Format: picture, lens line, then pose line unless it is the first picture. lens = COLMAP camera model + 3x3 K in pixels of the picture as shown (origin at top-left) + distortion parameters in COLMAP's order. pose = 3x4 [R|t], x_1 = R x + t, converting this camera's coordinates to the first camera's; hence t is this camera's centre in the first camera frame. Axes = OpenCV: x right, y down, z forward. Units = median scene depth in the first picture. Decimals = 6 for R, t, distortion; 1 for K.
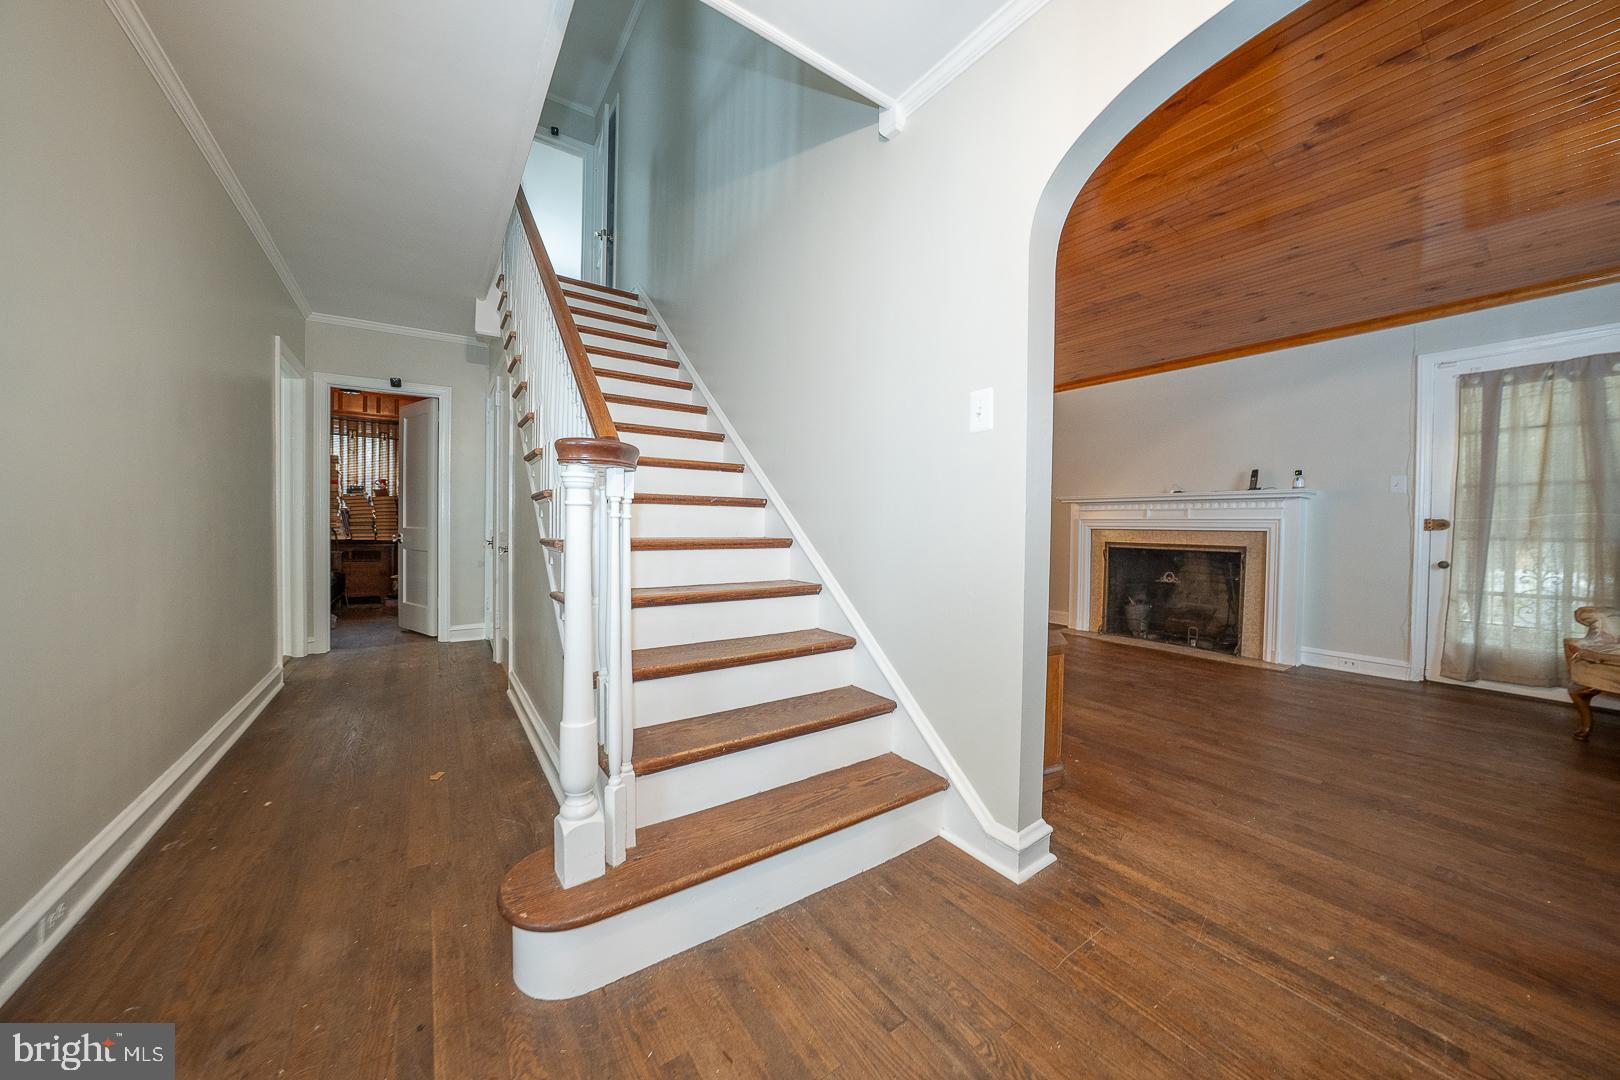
lens RADIAL K [[555.1, 0, 824.0], [0, 555.1, 535.4], [0, 0, 1]] dist [-0.003491, 0.002363]
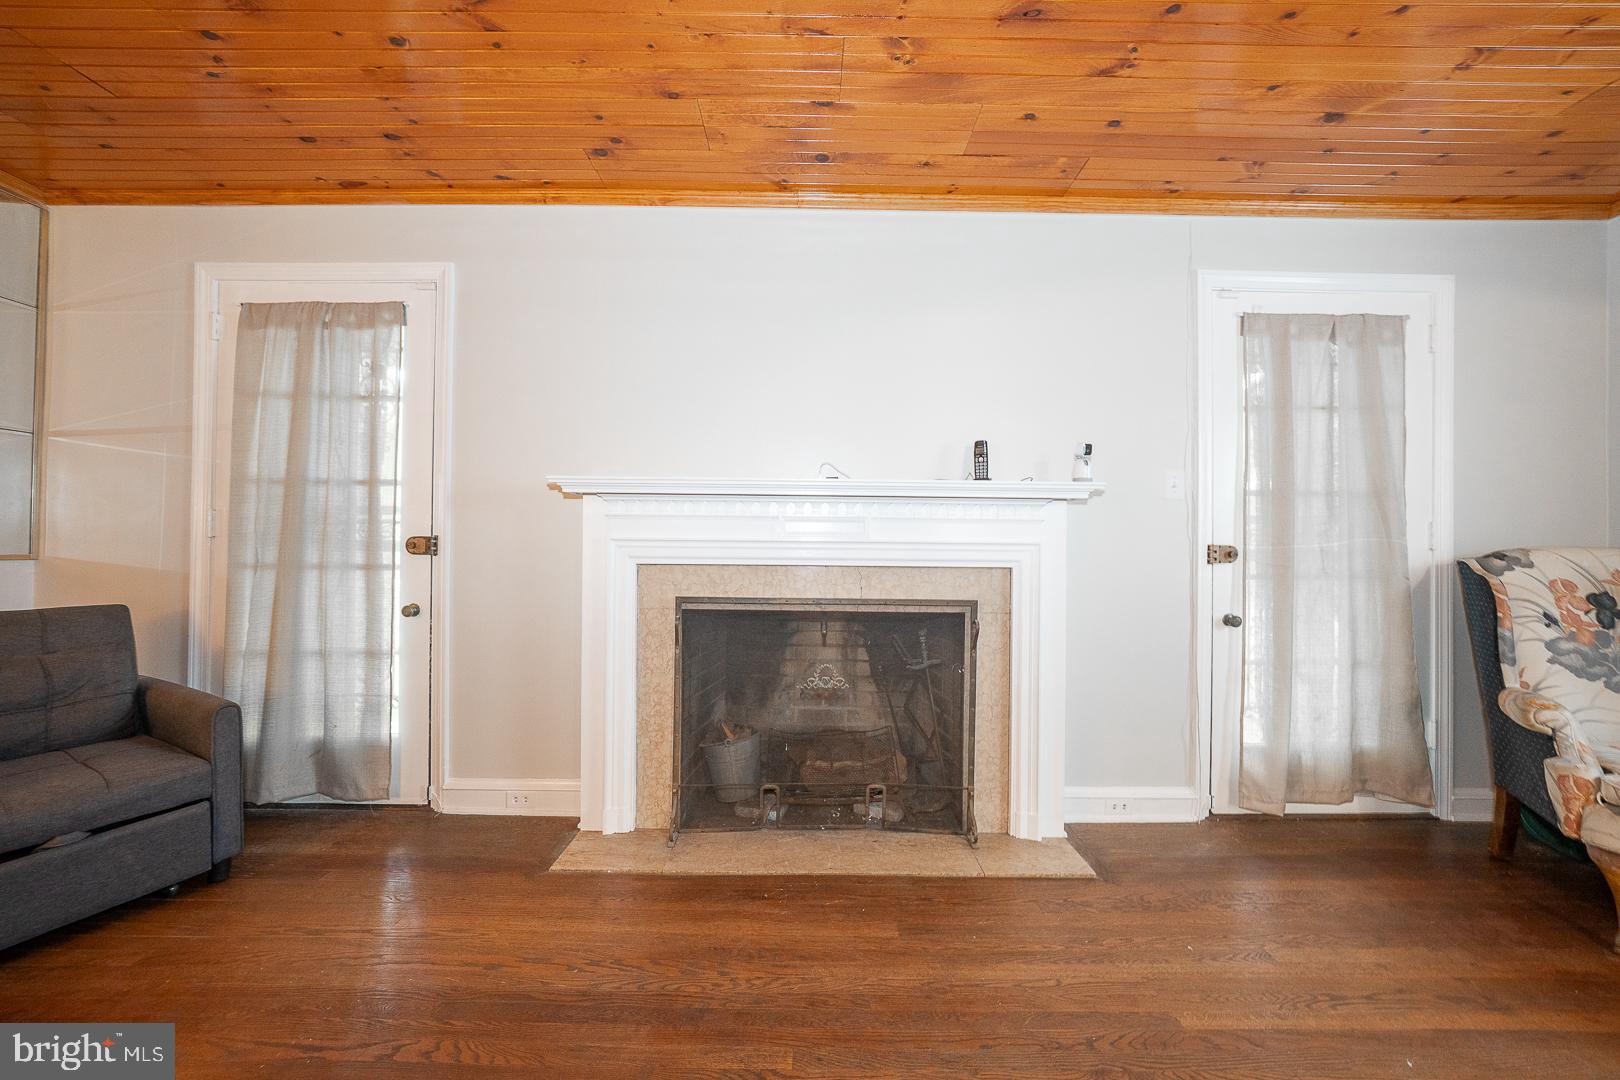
lens RADIAL K [[631.3, 0, 814.4], [0, 631.3, 531.8], [0, 0, 1]] dist [-0.001674, -0.000055]
pose [[0.562638, 0.002682, 0.826699, 0.285543], [0.011451, 0.999874, -0.011037, -0.041092], [-0.826624, 0.015676, 0.562536, 0.975531]]
